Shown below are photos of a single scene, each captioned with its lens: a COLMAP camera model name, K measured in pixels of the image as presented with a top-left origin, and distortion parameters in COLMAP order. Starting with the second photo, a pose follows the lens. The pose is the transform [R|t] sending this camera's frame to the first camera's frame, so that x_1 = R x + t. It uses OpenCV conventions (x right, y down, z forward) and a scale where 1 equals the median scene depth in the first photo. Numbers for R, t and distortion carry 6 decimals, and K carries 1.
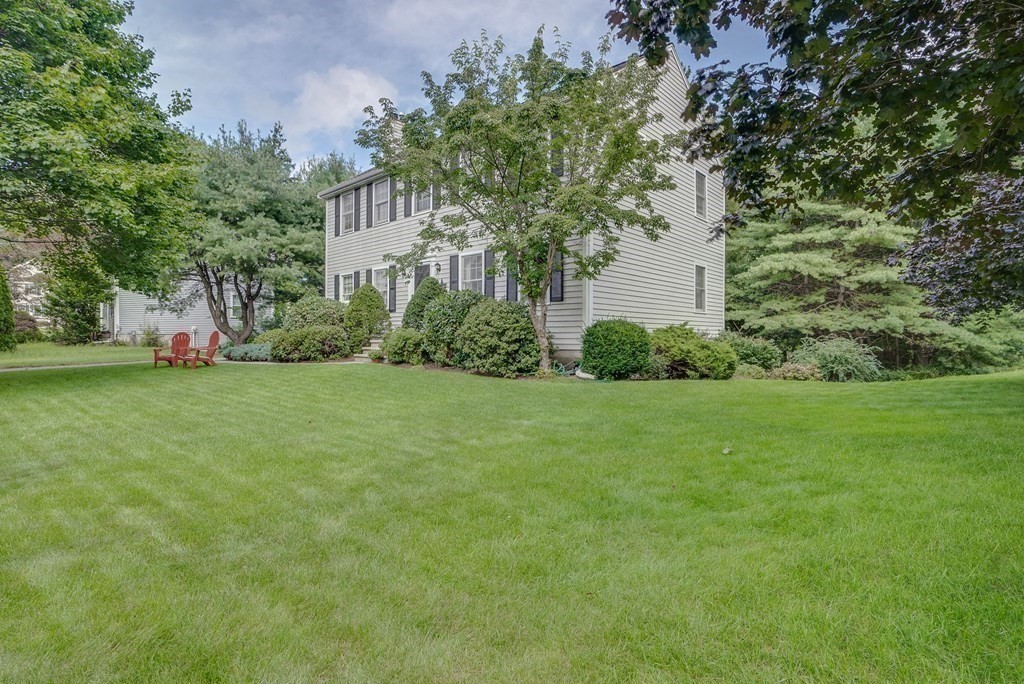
lens RADIAL K [[505.1, 0, 513.9], [0, 505.1, 348.9], [0, 0, 1]] dist [-0.049830, 0.001836]
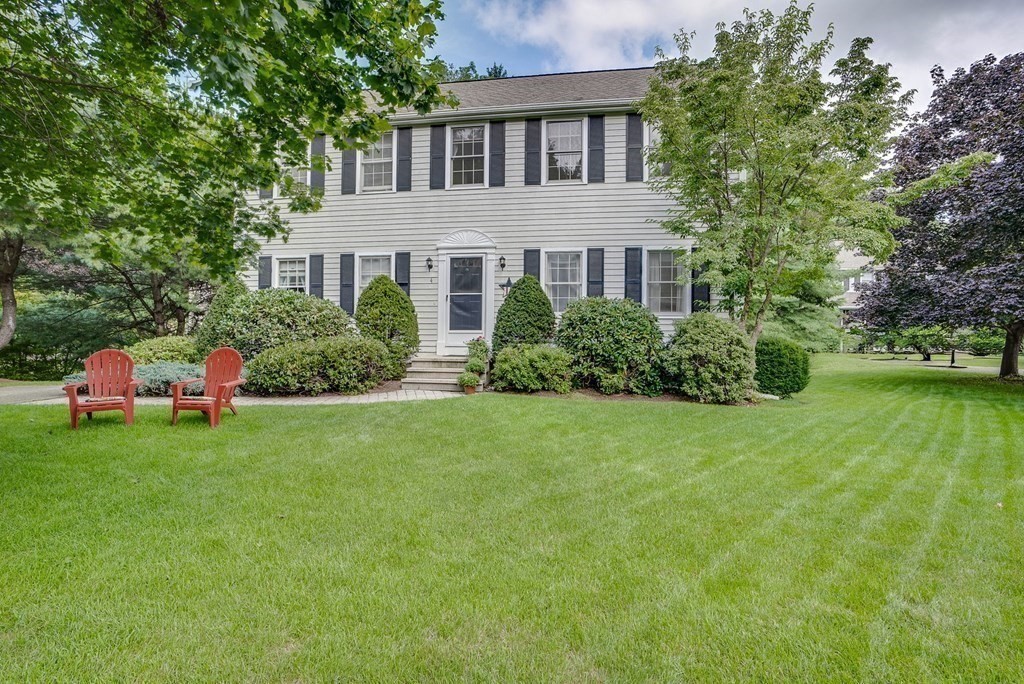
lens RADIAL K [[505.1, 0, 505.4], [0, 505.1, 347.2], [0, 0, 1]] dist [-0.049830, 0.001836]
pose [[0.845569, -0.005572, 0.533838, -0.569559], [0.007664, 0.999969, -0.001702, -0.030717], [-0.533812, 0.005531, 0.845585, 0.350411]]
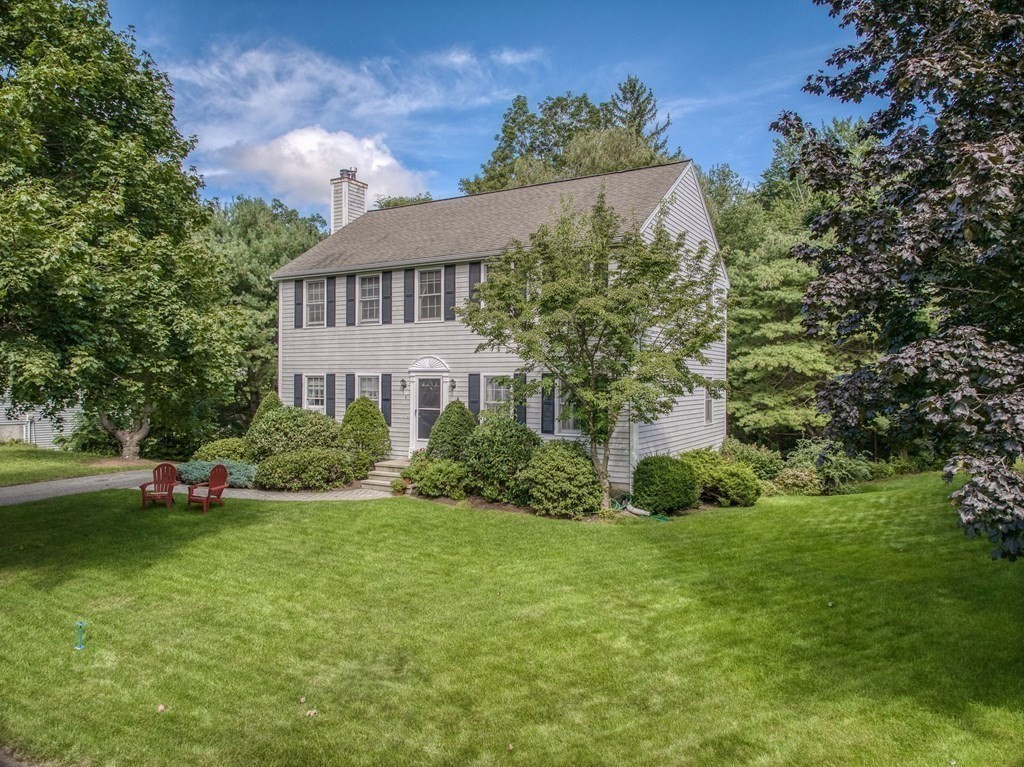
lens RADIAL K [[700.3, 0, 509.0], [0, 700.3, 379.9], [0, 0, 1]] dist [-0.035639, -0.020911]
pose [[0.980576, 0.000316, 0.196139, -0.306883], [0.004536, 0.999695, -0.024290, -0.140173], [-0.196087, 0.024708, 0.980275, -0.288474]]
